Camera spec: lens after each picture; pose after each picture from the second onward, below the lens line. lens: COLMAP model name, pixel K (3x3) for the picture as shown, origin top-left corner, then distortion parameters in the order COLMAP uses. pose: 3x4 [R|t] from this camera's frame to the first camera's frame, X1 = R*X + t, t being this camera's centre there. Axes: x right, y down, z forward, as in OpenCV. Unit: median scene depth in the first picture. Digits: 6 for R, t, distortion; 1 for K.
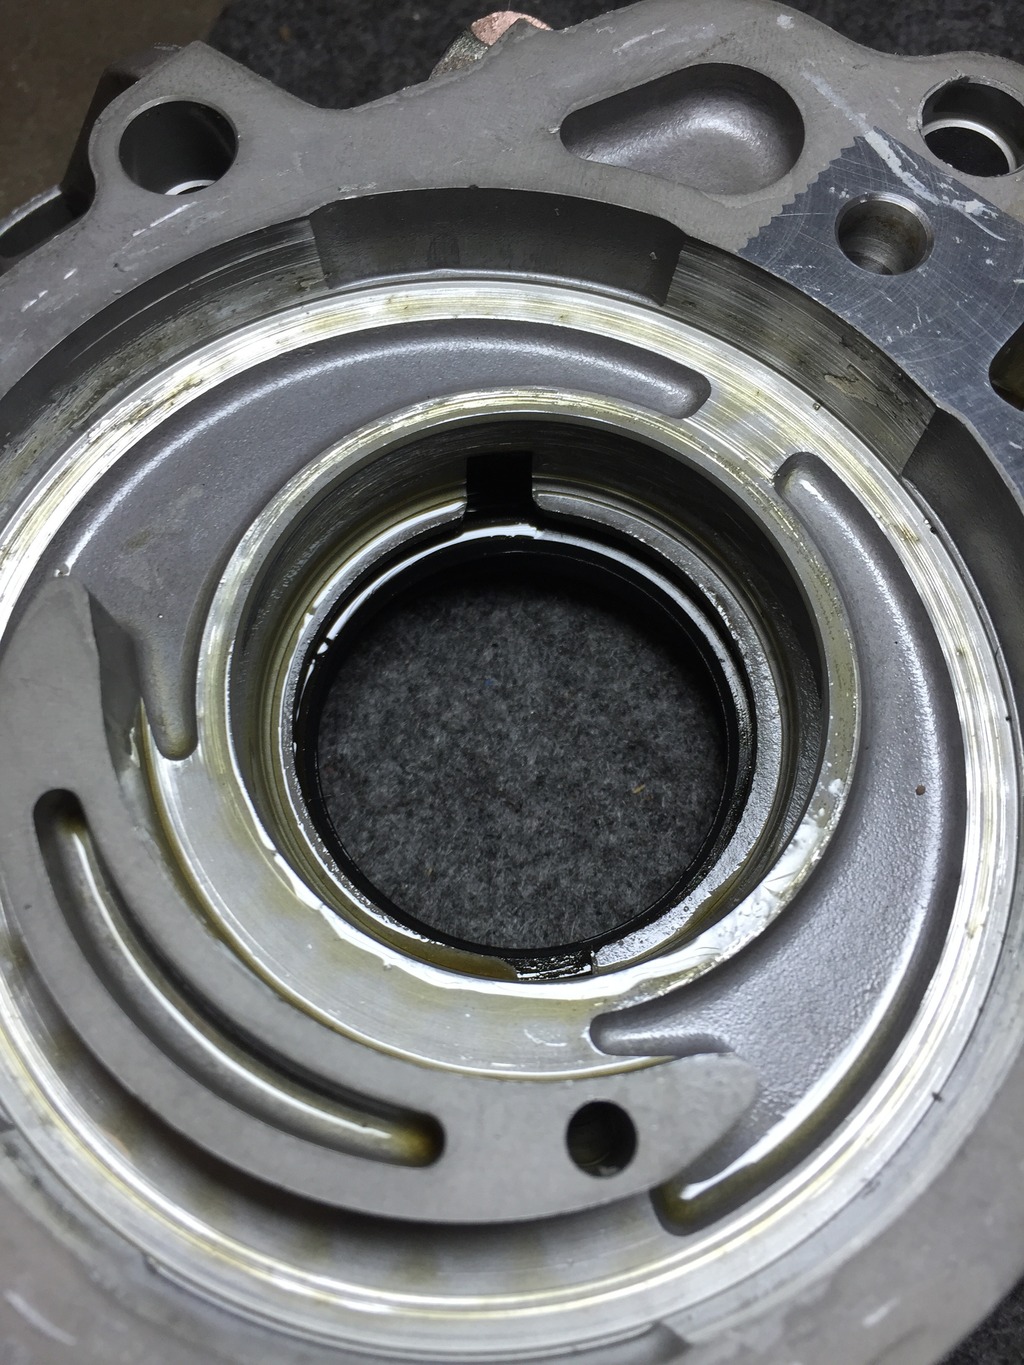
lens RADIAL K [[1187.0, 0, 512.0], [0, 1187.0, 682.5], [0, 0, 1]] dist [-0.002095, -0.004517]
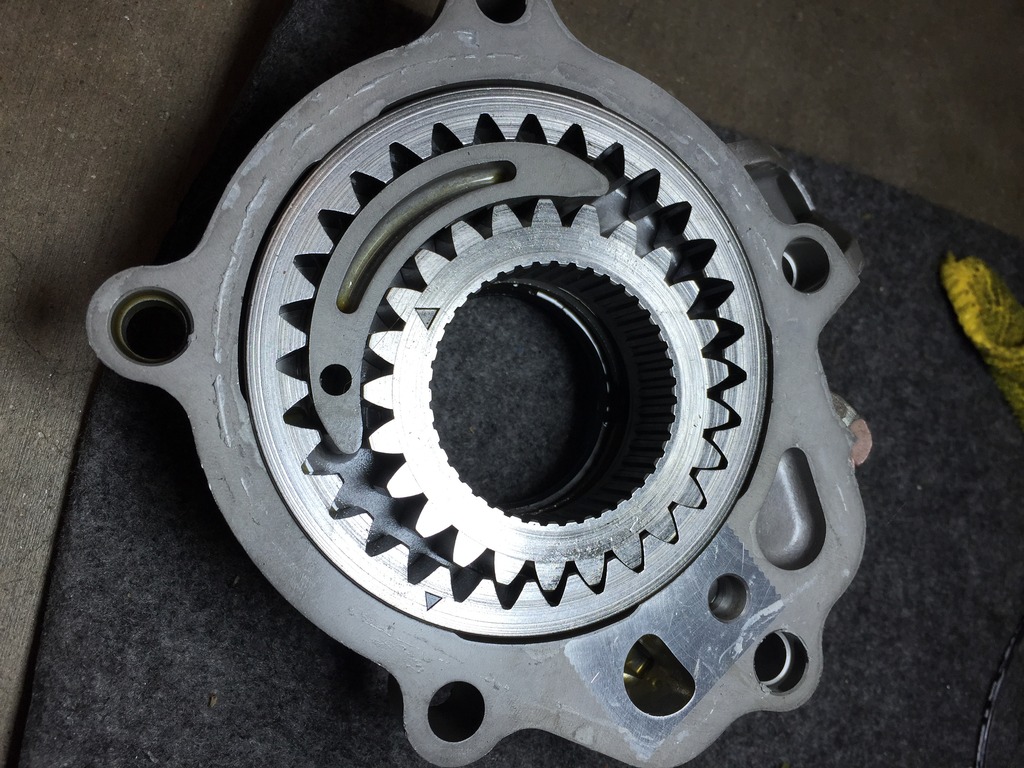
lens RADIAL K [[890.5, 0, 512.0], [0, 890.5, 384.0], [0, 0, 1]] dist [-0.002095, -0.004517]
pose [[-0.128063, 0.983388, -0.128641, 0.193237], [-0.991735, -0.128011, 0.008704, 0.018099], [-0.007908, 0.128692, 0.991653, -0.522776]]
